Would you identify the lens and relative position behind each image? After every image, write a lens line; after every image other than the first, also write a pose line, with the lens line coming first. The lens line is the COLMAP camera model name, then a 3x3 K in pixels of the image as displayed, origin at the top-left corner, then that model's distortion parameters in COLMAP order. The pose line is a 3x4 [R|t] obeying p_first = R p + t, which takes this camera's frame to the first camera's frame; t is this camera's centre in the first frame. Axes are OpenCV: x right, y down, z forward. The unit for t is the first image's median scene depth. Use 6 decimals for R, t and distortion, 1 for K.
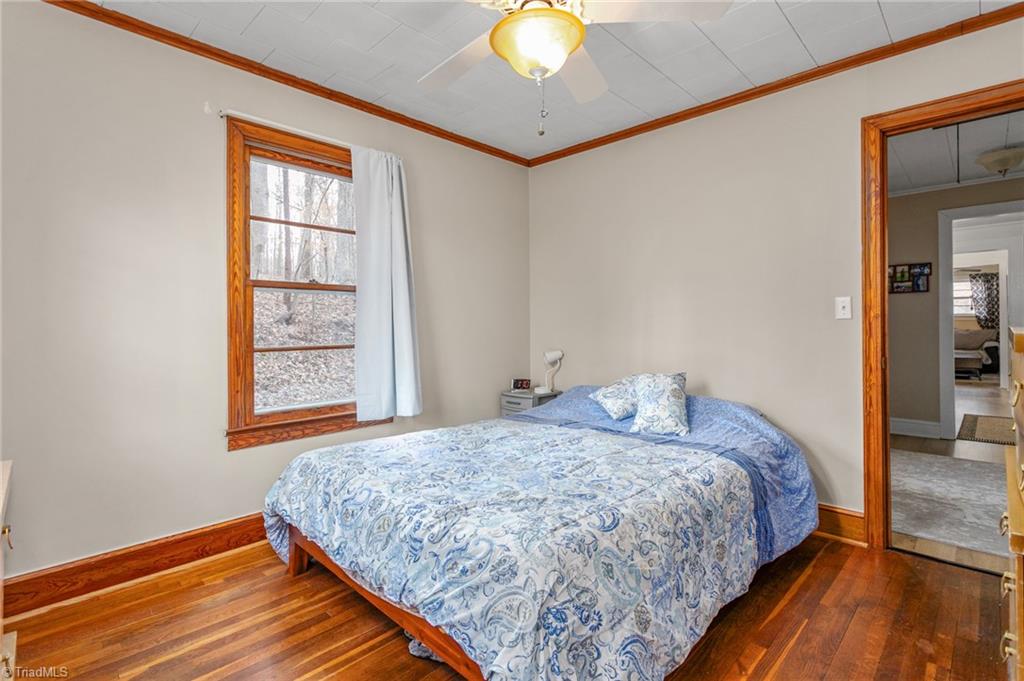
lens RADIAL K [[491.2, 0, 520.6], [0, 491.2, 331.5], [0, 0, 1]] dist [0.002510, 0.000976]
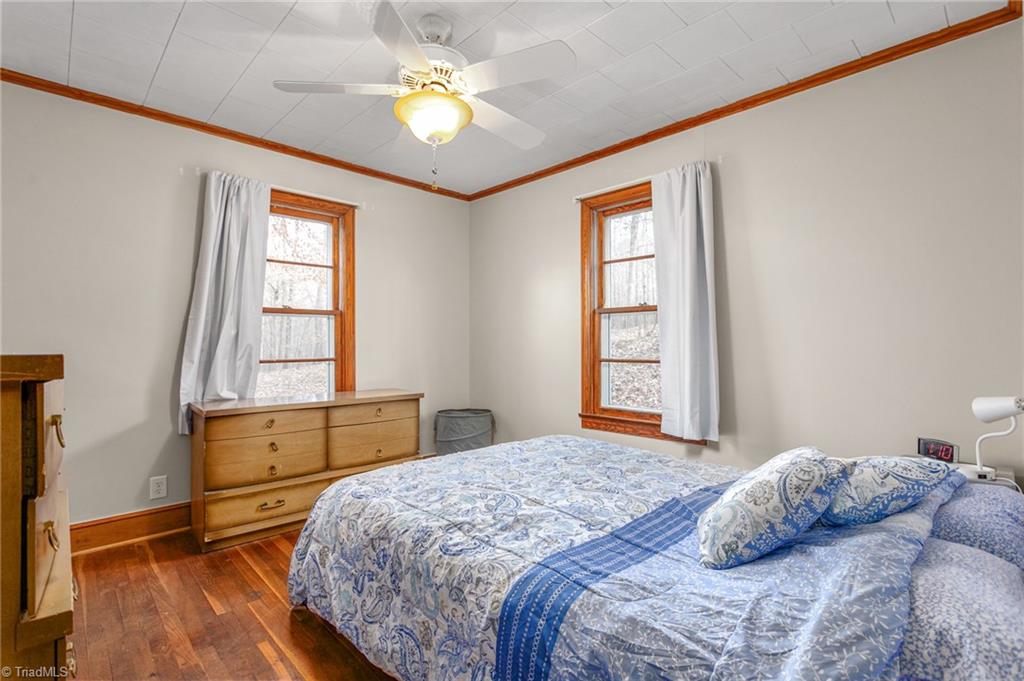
lens RADIAL K [[491.2, 0, 517.1], [0, 491.2, 339.7], [0, 0, 1]] dist [0.002510, 0.000976]
pose [[-0.045833, 0.000647, -0.998949, 0.800756], [-0.004521, 0.999989, 0.000856, -0.017722], [0.998939, 0.004555, -0.045829, 0.797746]]
